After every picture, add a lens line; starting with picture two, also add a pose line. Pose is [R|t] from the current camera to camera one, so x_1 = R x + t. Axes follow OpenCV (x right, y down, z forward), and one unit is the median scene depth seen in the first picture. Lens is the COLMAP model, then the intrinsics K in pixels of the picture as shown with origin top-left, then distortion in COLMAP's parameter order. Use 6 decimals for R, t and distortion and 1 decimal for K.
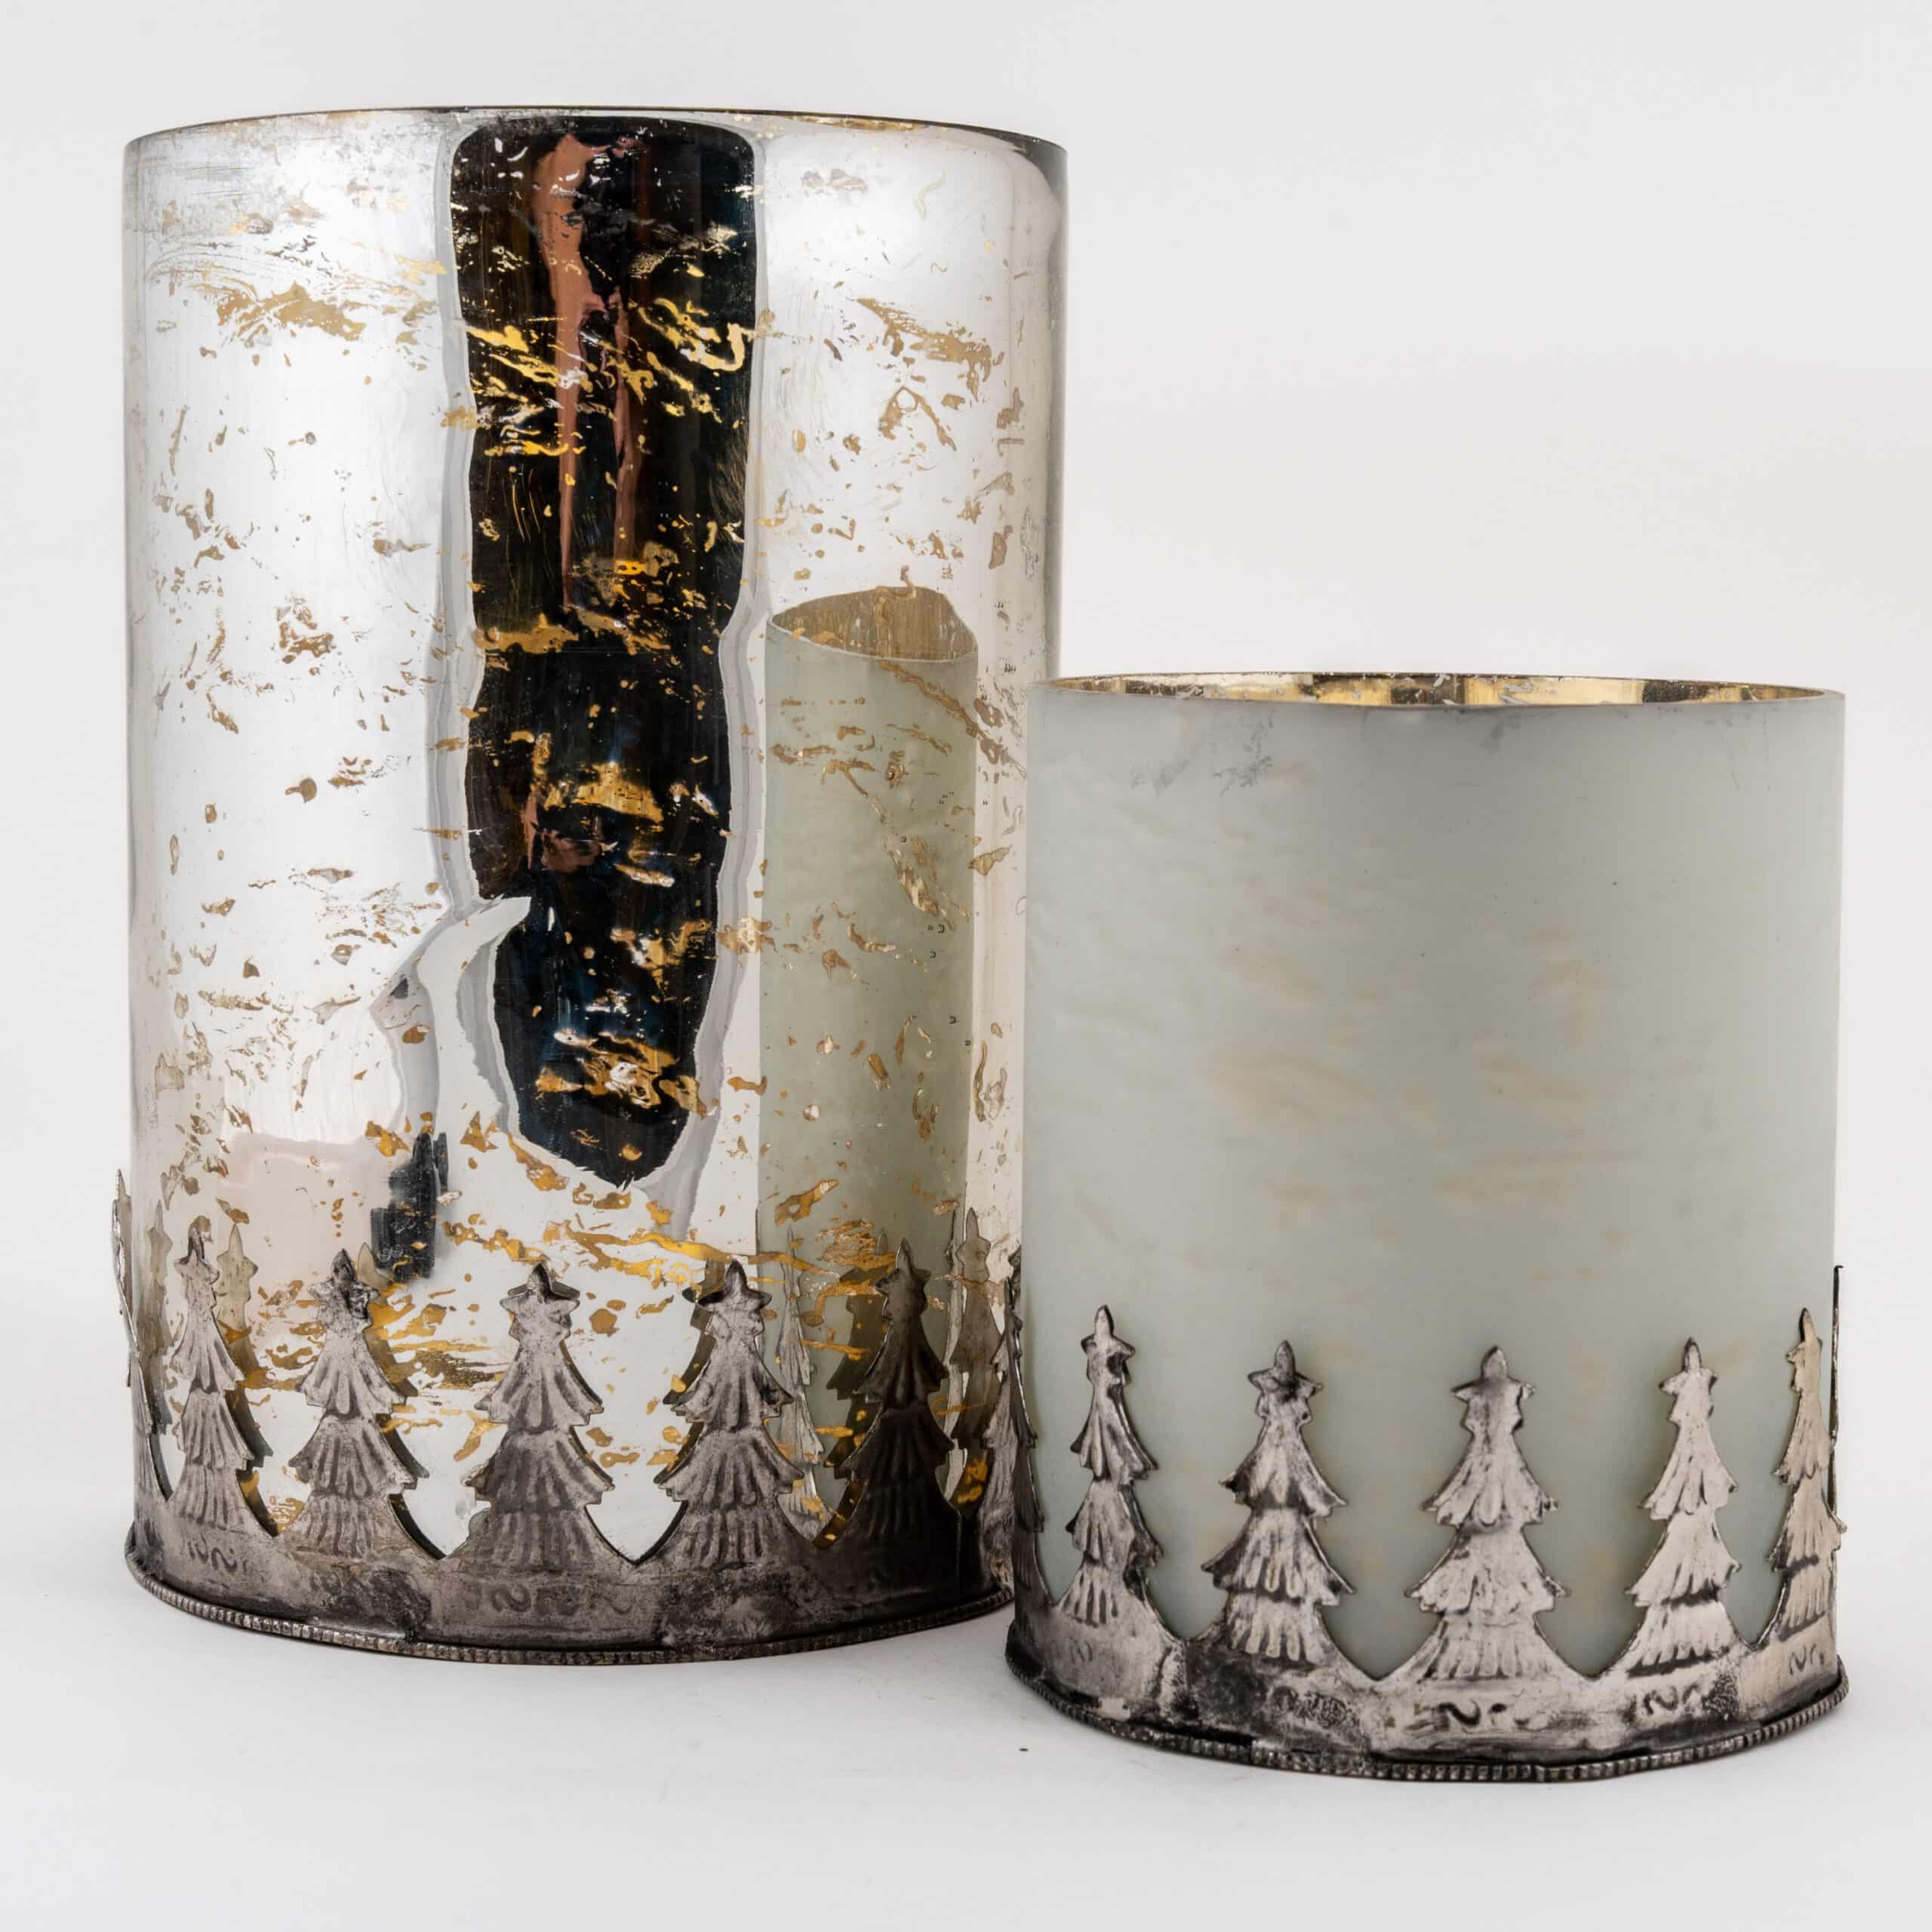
lens RADIAL K [[3976.3, 0, 965.8], [0, 3976.3, 967.3], [0, 0, 1]] dist [-0.030659, 0.000000]
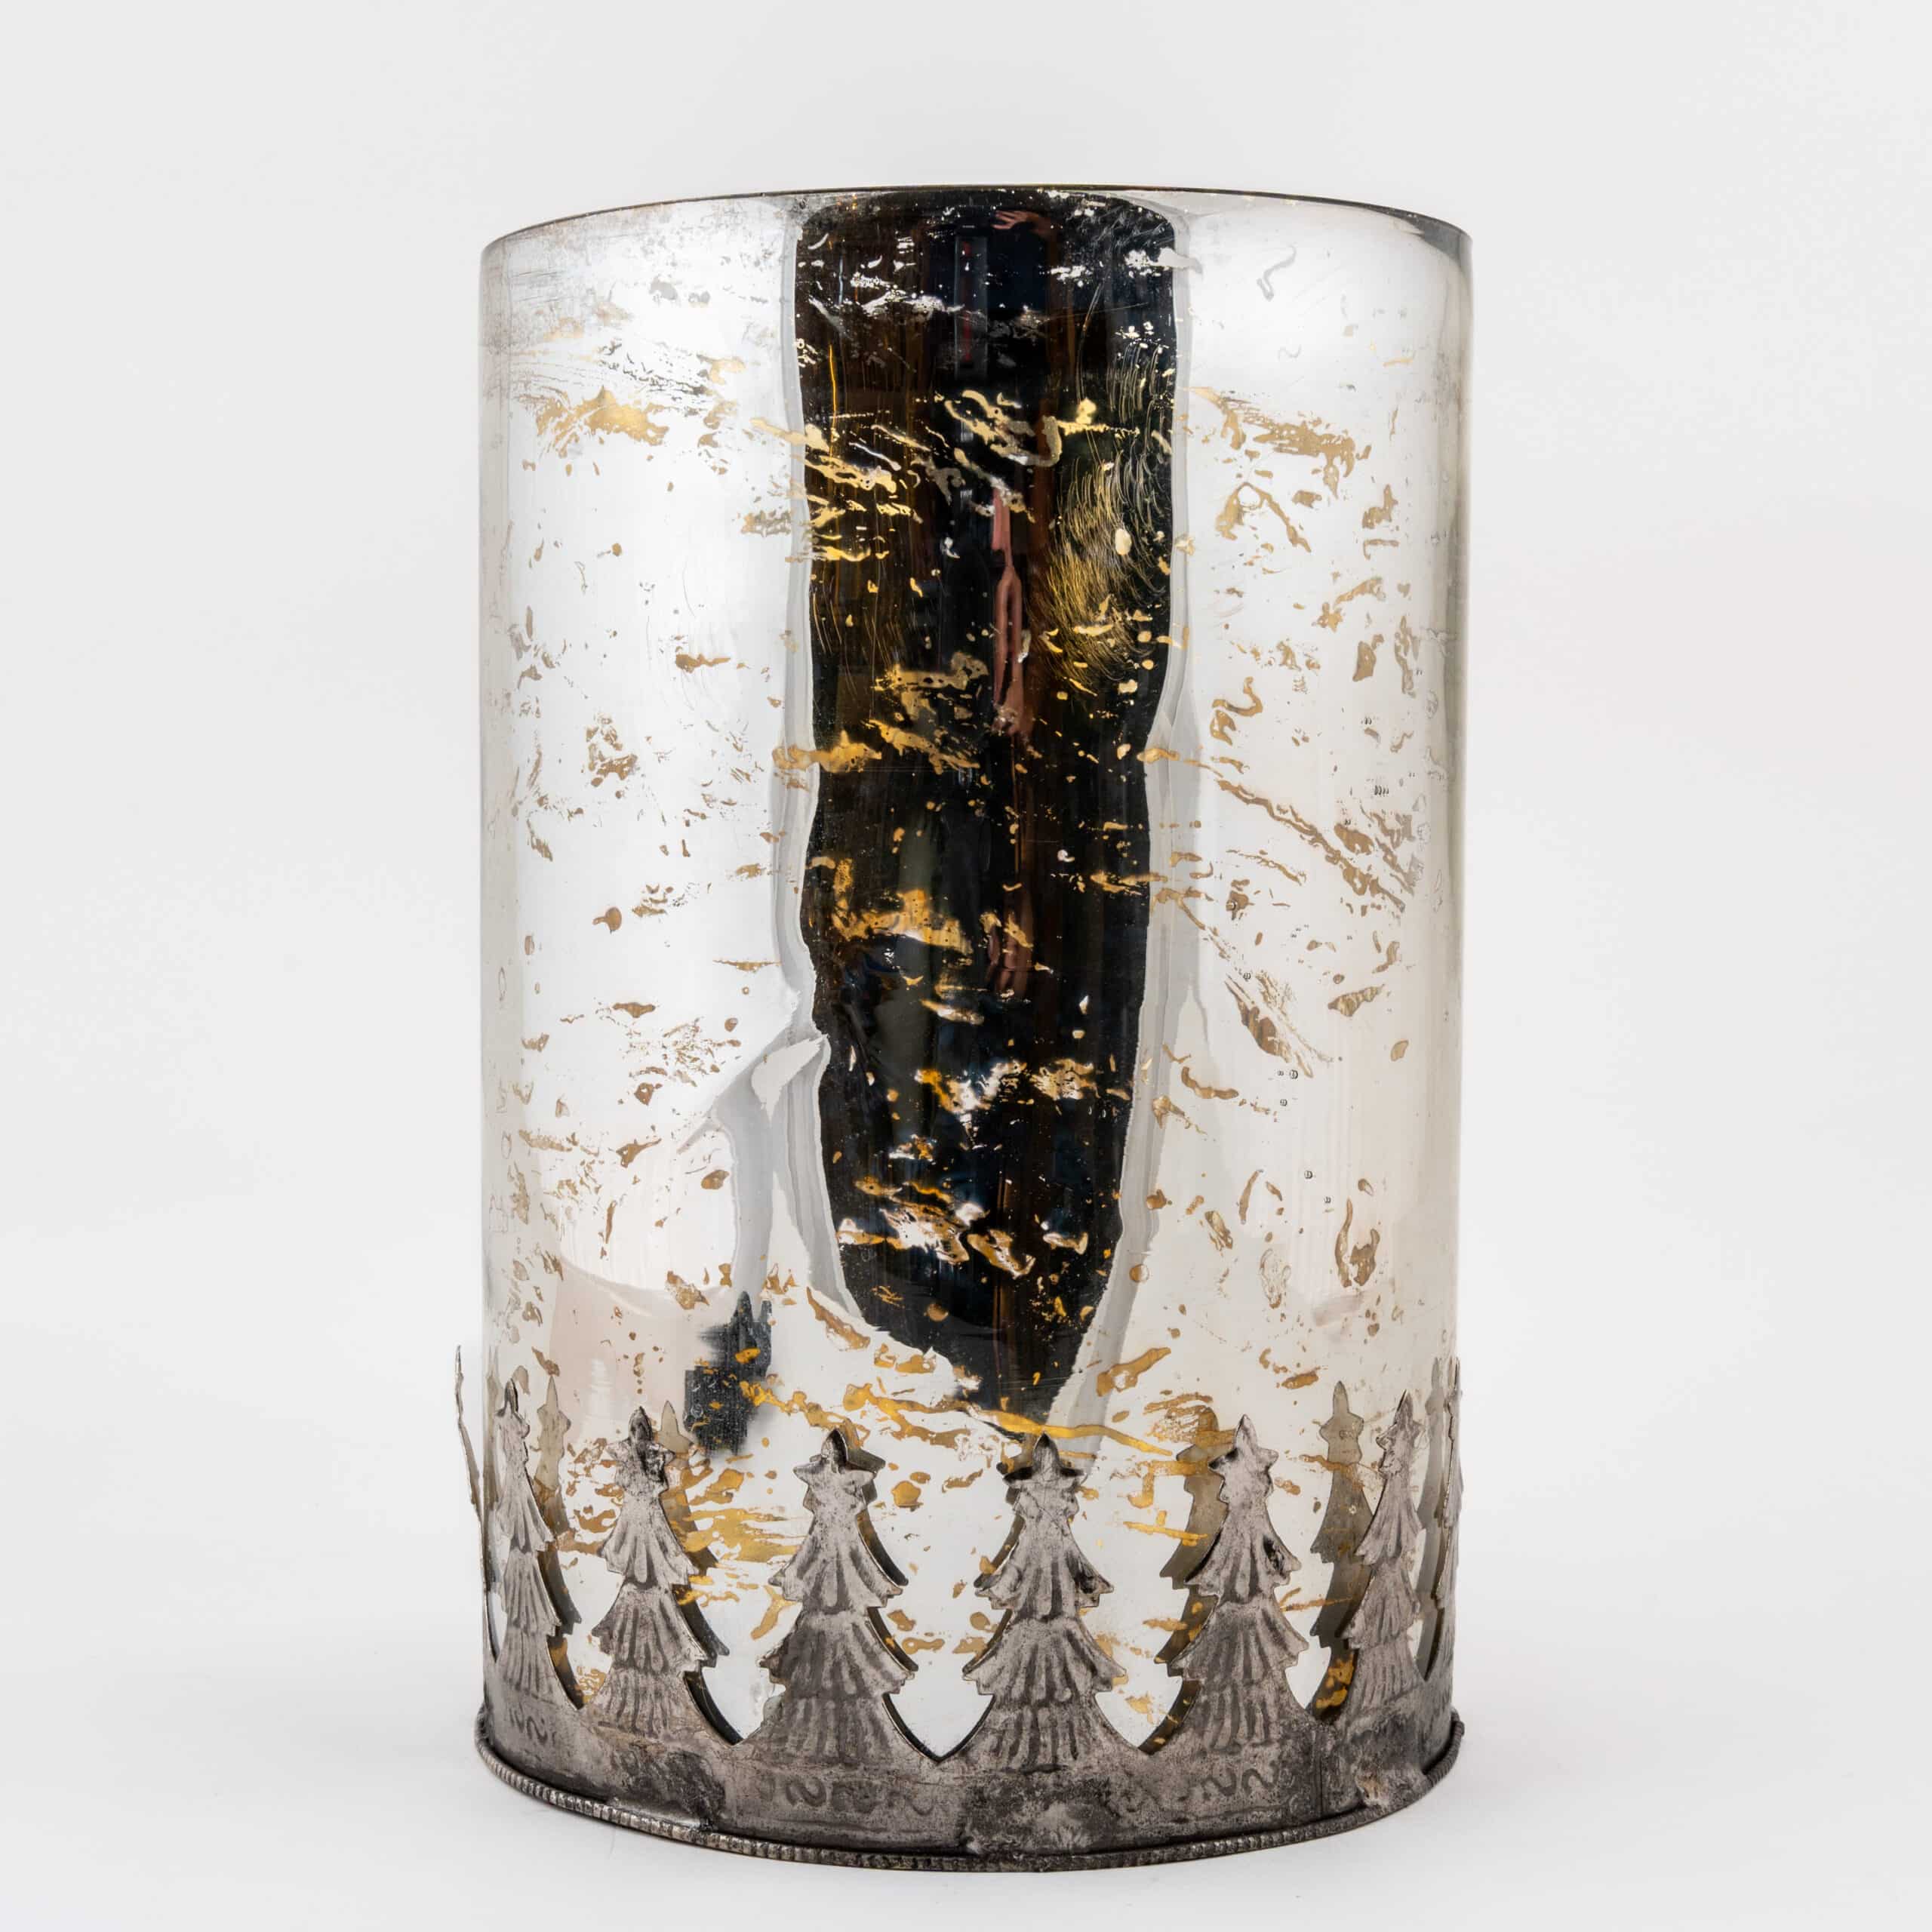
lens RADIAL K [[3607.4, 0, 966.4], [0, 3607.4, 961.9], [0, 0, 1]] dist [-0.024732, 0.000000]
pose [[0.973377, 0.004900, -0.229160, 0.111644], [-0.015068, 0.998977, -0.042642, 0.000869], [0.228716, 0.044960, 0.972454, 0.179274]]
